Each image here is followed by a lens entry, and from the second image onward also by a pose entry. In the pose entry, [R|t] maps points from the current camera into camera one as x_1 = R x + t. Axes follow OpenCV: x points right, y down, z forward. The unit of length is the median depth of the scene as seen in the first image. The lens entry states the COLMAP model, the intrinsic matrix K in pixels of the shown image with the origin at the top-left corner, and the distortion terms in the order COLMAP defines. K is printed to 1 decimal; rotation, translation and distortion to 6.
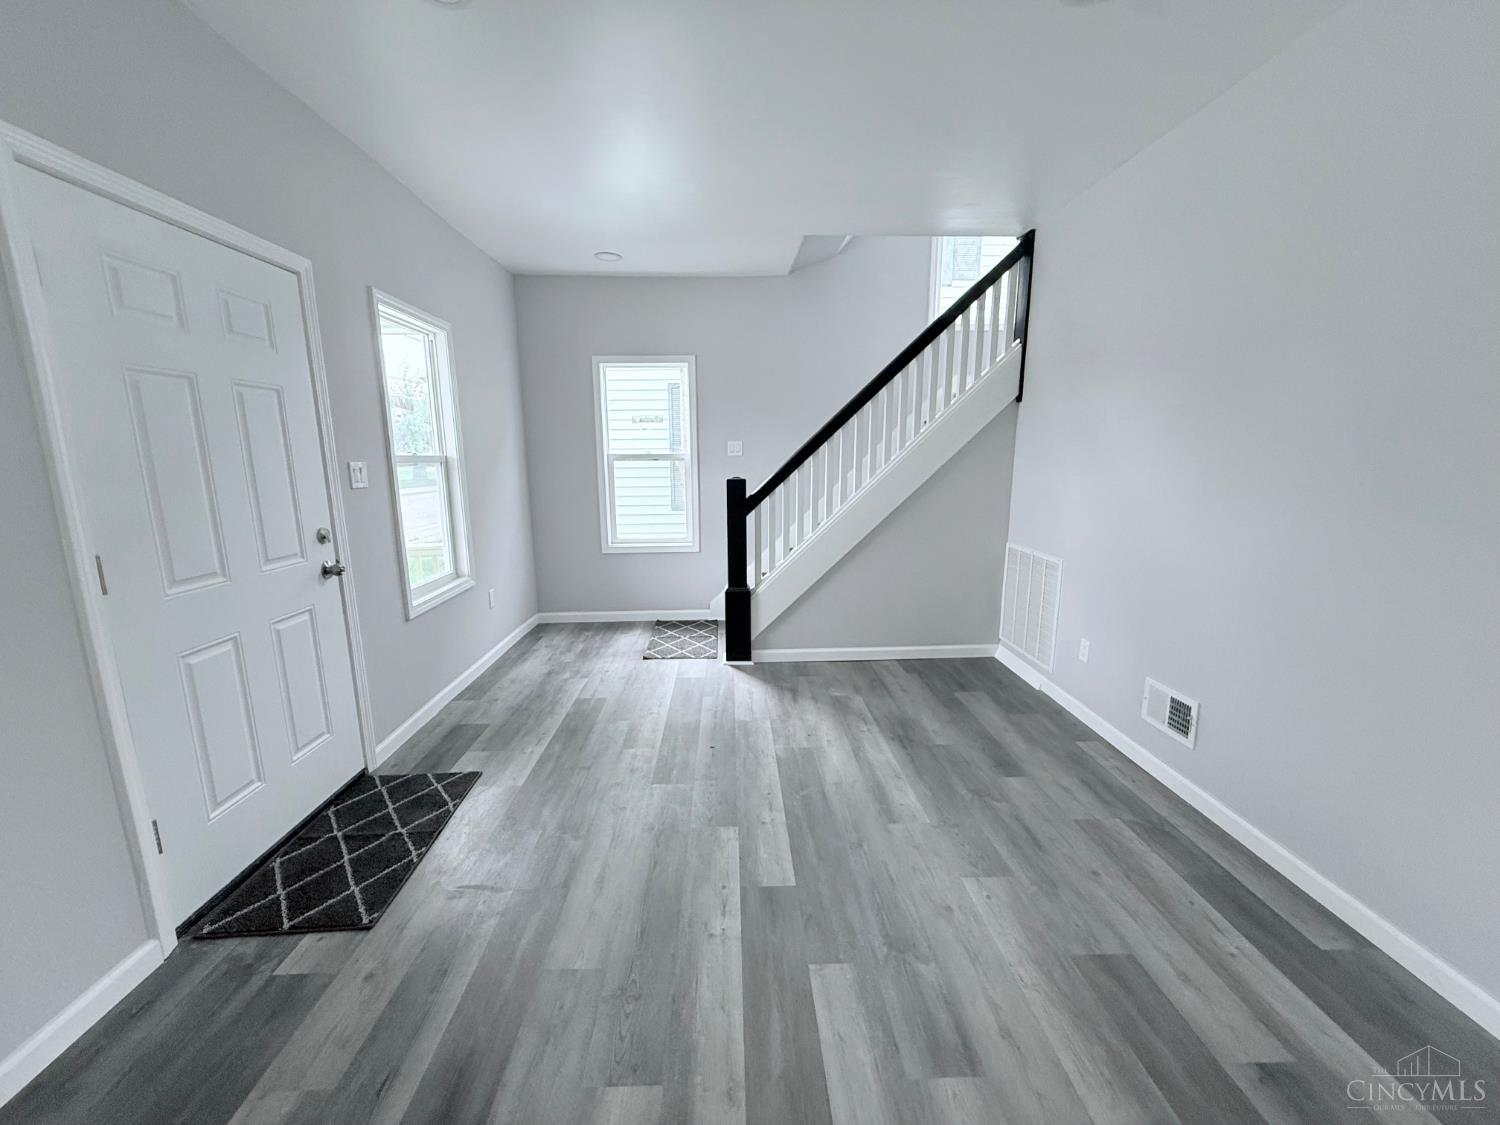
lens RADIAL K [[602.0, 0, 746.0], [0, 602.0, 563.3], [0, 0, 1]] dist [-0.000050, -0.000356]
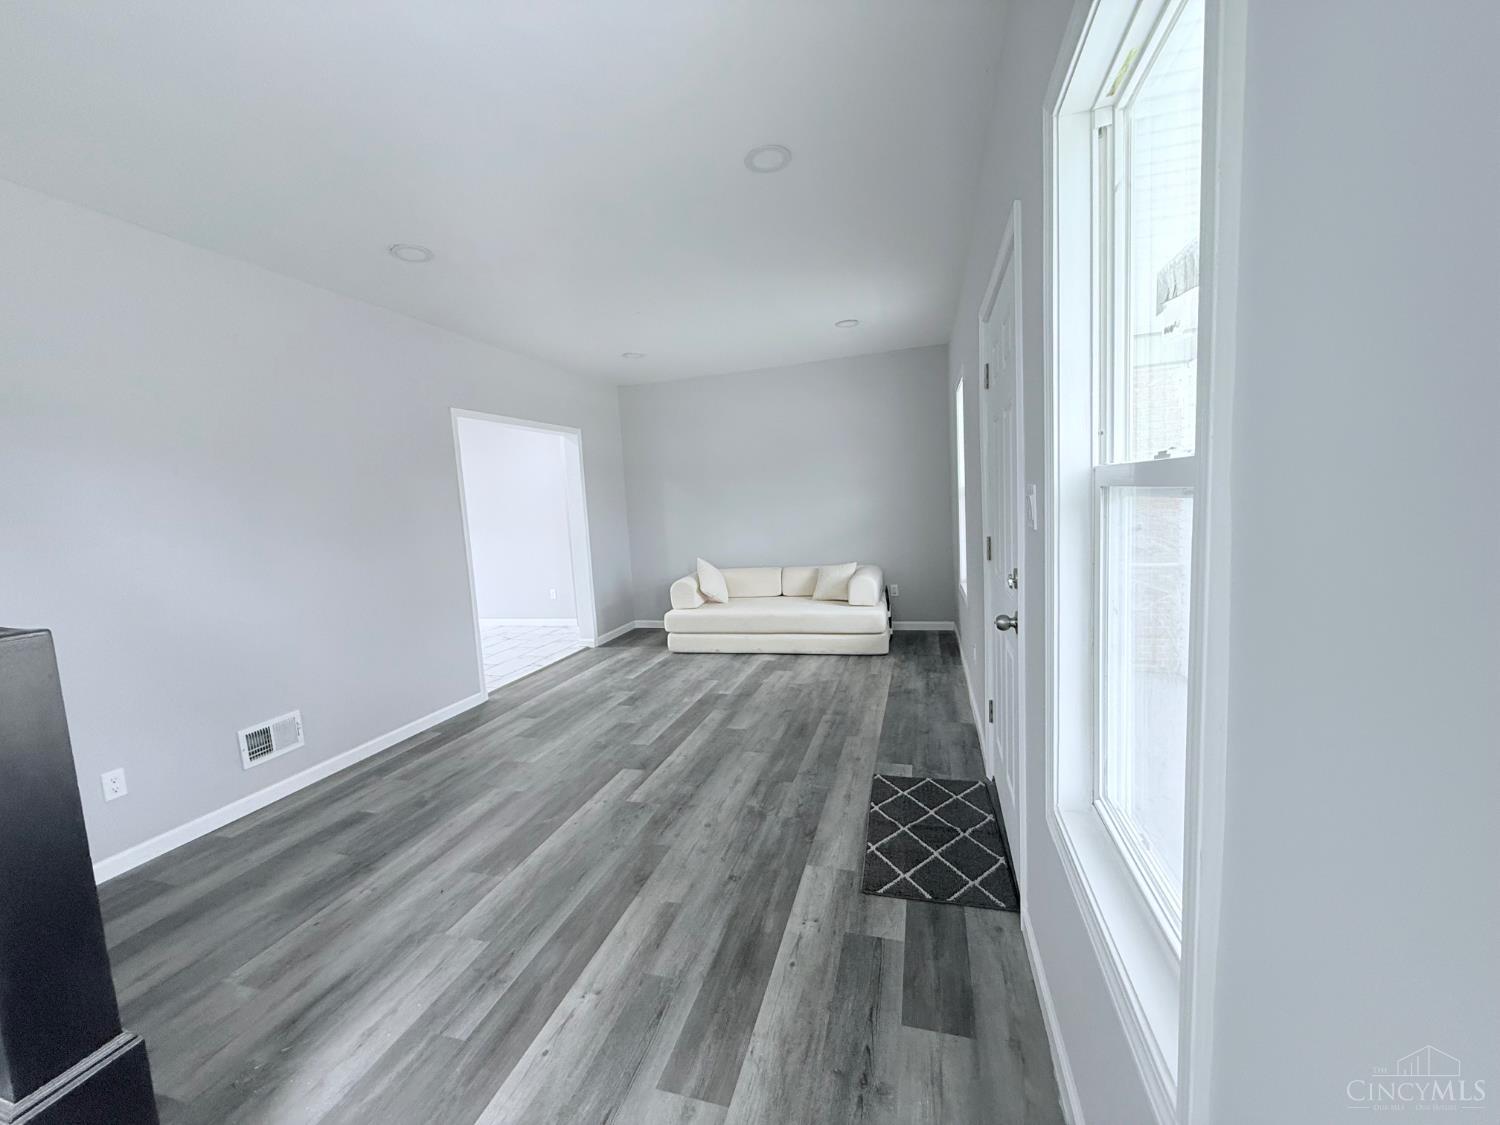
lens RADIAL K [[602.0, 0, 744.2], [0, 602.0, 567.2], [0, 0, 1]] dist [-0.000050, -0.000356]
pose [[-0.947699, 0.027087, 0.318015, -0.616185], [0.119381, 0.954151, 0.274489, -0.316828], [-0.295999, 0.298098, -0.907481, 1.806255]]
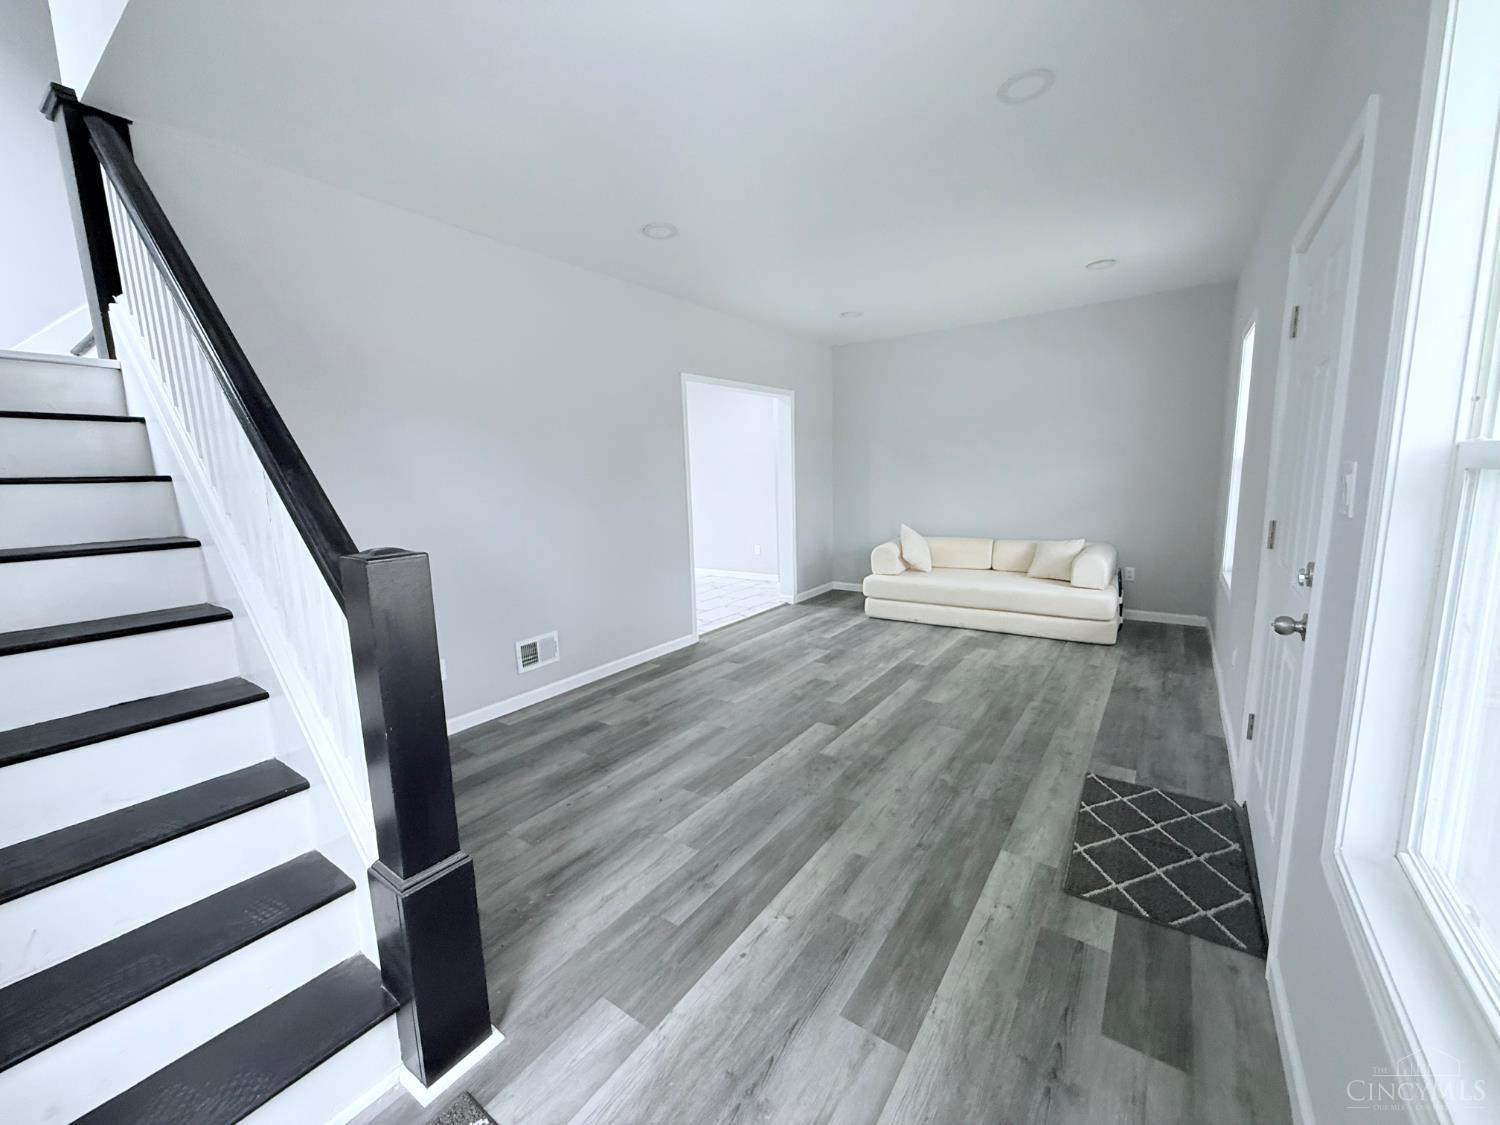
lens RADIAL K [[602.0, 0, 742.3], [0, 602.0, 566.3], [0, 0, 1]] dist [-0.000050, -0.000356]
pose [[-0.795619, -0.065066, 0.602293, -0.604792], [0.142610, 0.946157, 0.290600, -0.329130], [-0.588772, 0.317100, -0.743502, 1.833720]]
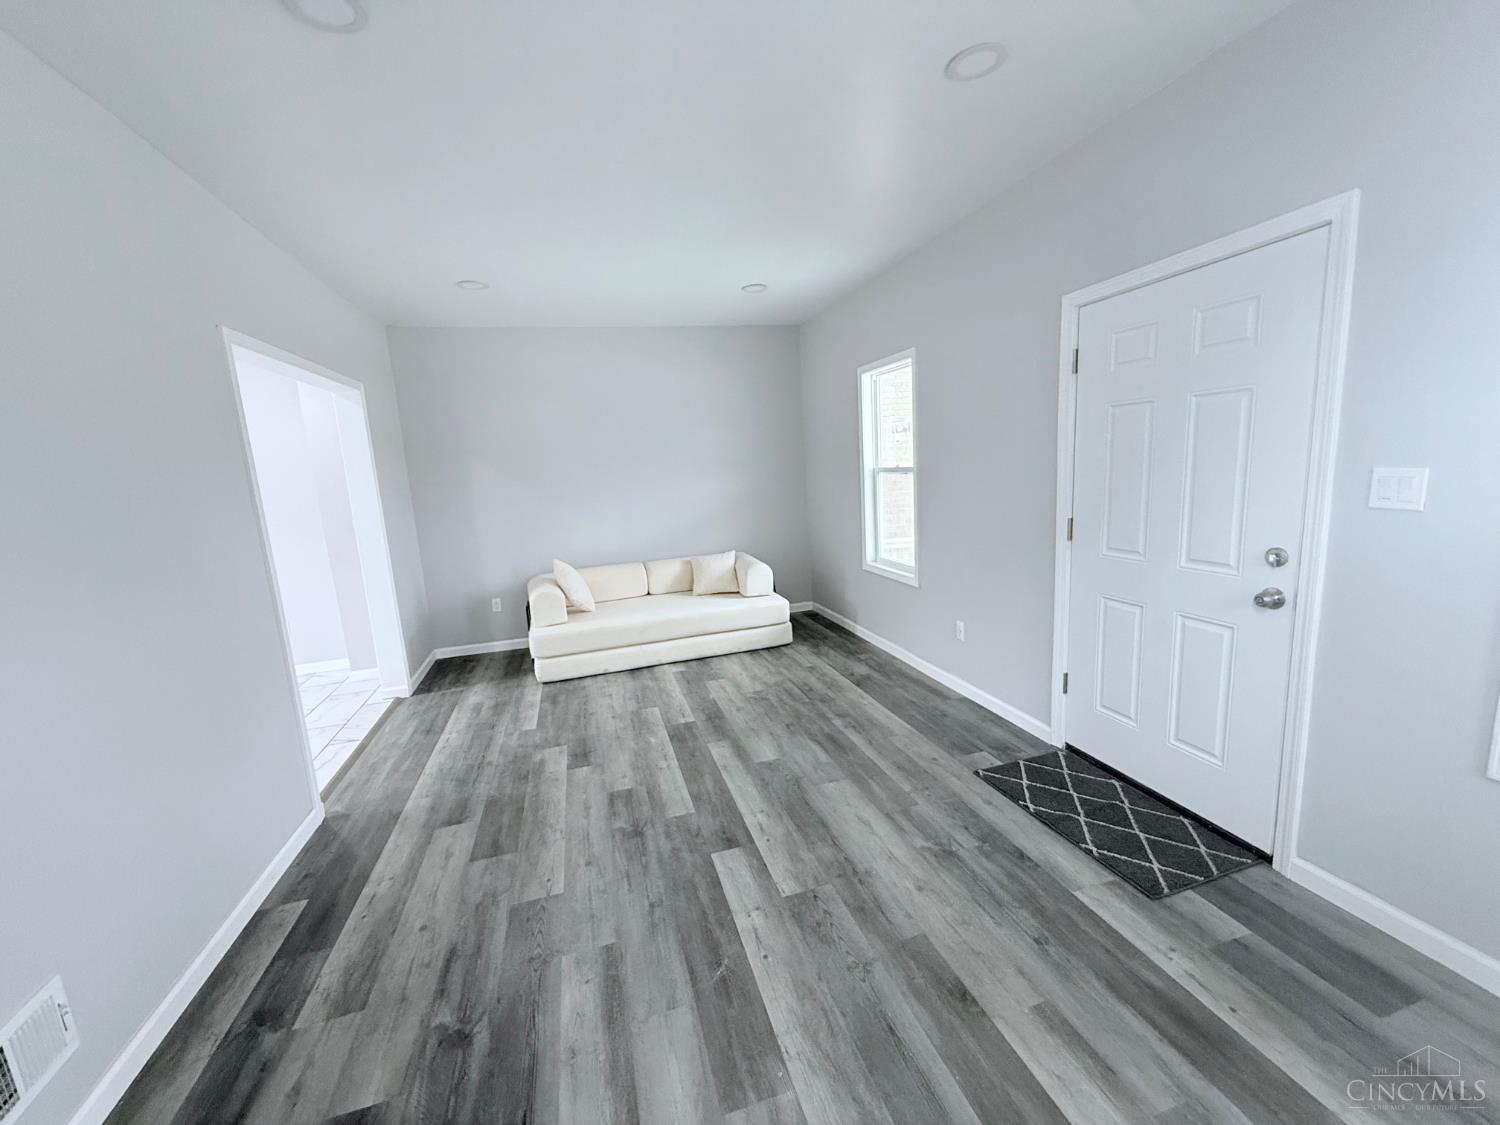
lens RADIAL K [[602.0, 0, 750.6], [0, 602.0, 564.8], [0, 0, 1]] dist [-0.000050, -0.000356]
pose [[-0.965391, 0.107403, -0.237664, 0.186557], [0.020983, 0.940300, 0.339699, -0.331109], [0.259961, 0.322955, -0.910011, 1.566324]]
